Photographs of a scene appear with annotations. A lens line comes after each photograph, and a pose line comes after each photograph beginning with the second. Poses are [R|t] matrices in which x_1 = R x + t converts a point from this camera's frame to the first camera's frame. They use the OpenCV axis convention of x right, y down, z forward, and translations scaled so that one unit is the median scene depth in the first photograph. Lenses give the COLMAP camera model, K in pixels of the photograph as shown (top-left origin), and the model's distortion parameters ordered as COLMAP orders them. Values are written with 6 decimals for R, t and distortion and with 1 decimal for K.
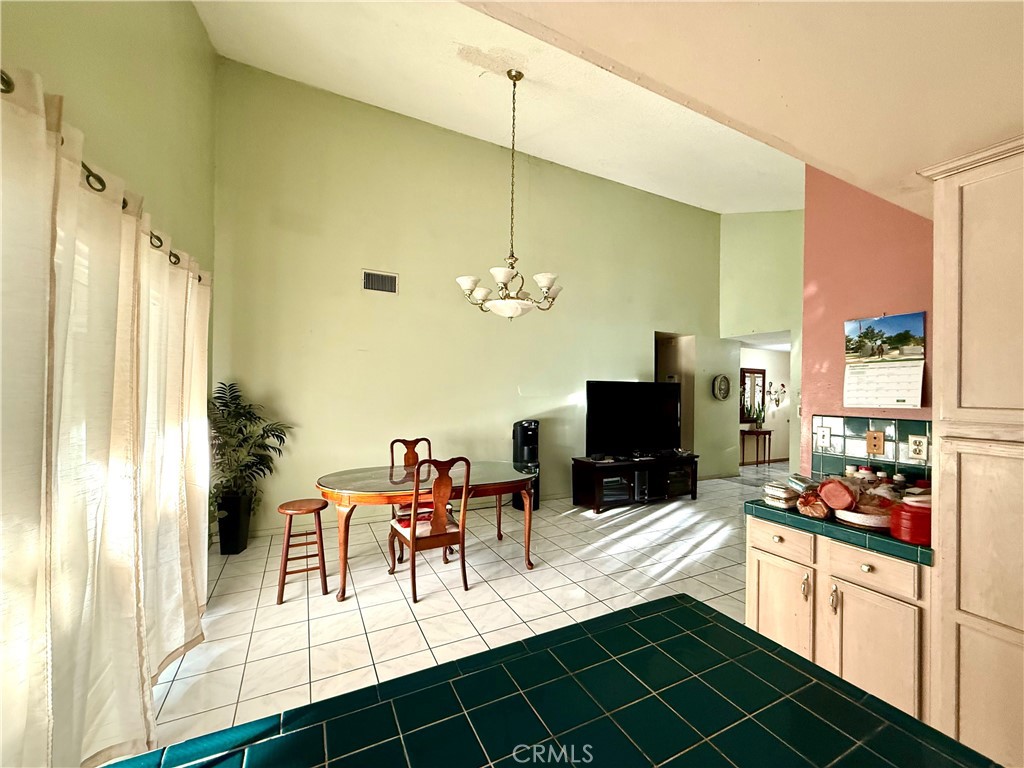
lens RADIAL K [[411.3, 0, 513.6], [0, 411.3, 387.1], [0, 0, 1]] dist [0.000366, 0.000421]
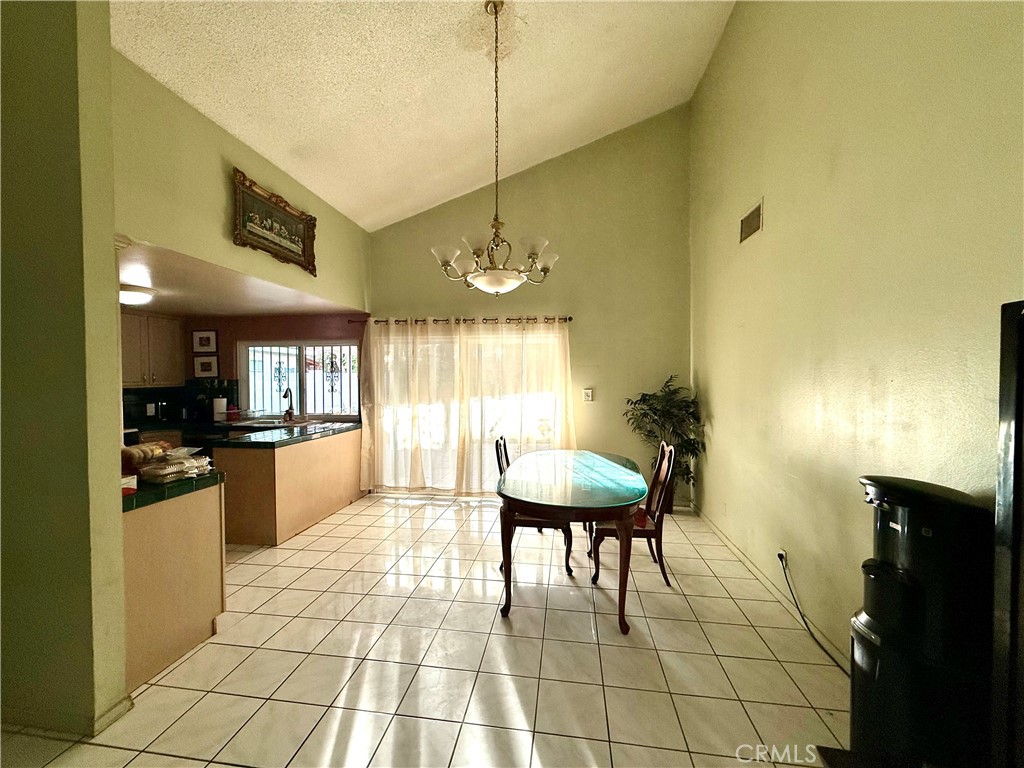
lens RADIAL K [[411.3, 0, 509.8], [0, 411.3, 386.6], [0, 0, 1]] dist [0.000366, 0.000421]
pose [[-0.578975, 0.000342, -0.815345, 0.621048], [0.002698, 0.999995, -0.001497, 0.024553], [0.815341, -0.003067, -0.578973, 1.386715]]
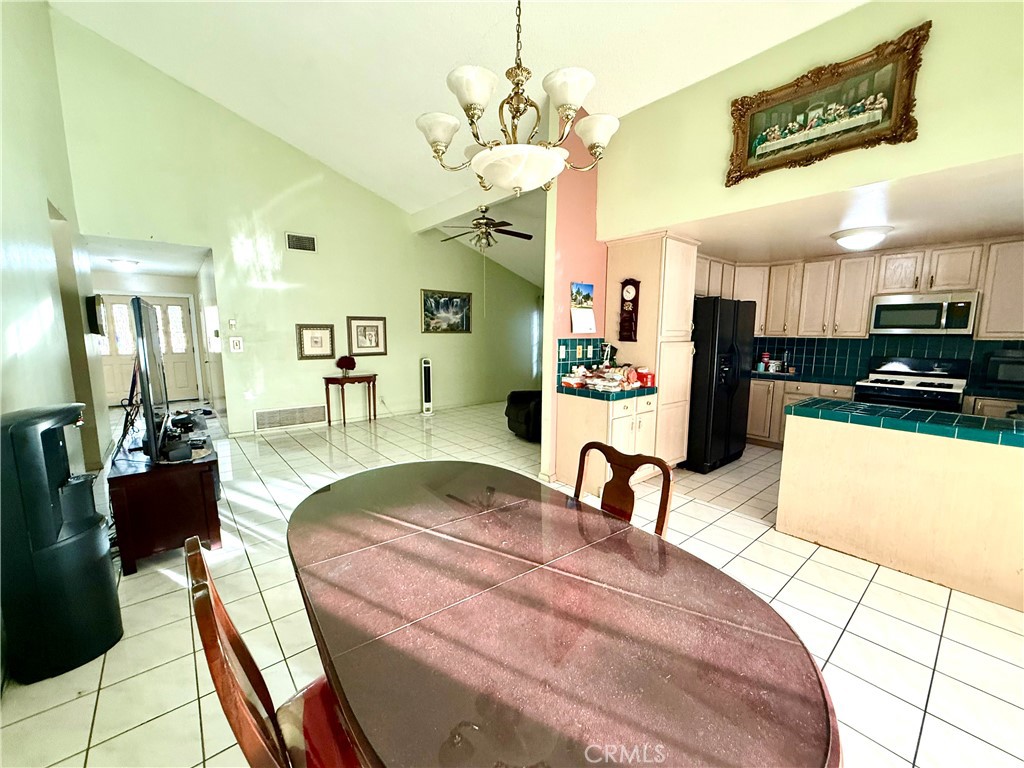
lens RADIAL K [[411.3, 0, 510.6], [0, 411.3, 385.1], [0, 0, 1]] dist [0.000366, 0.000421]
pose [[-0.221364, -0.149337, 0.963689, -0.524294], [-0.019615, 0.988687, 0.148705, 0.006748], [-0.974994, 0.014015, -0.221789, 1.037339]]
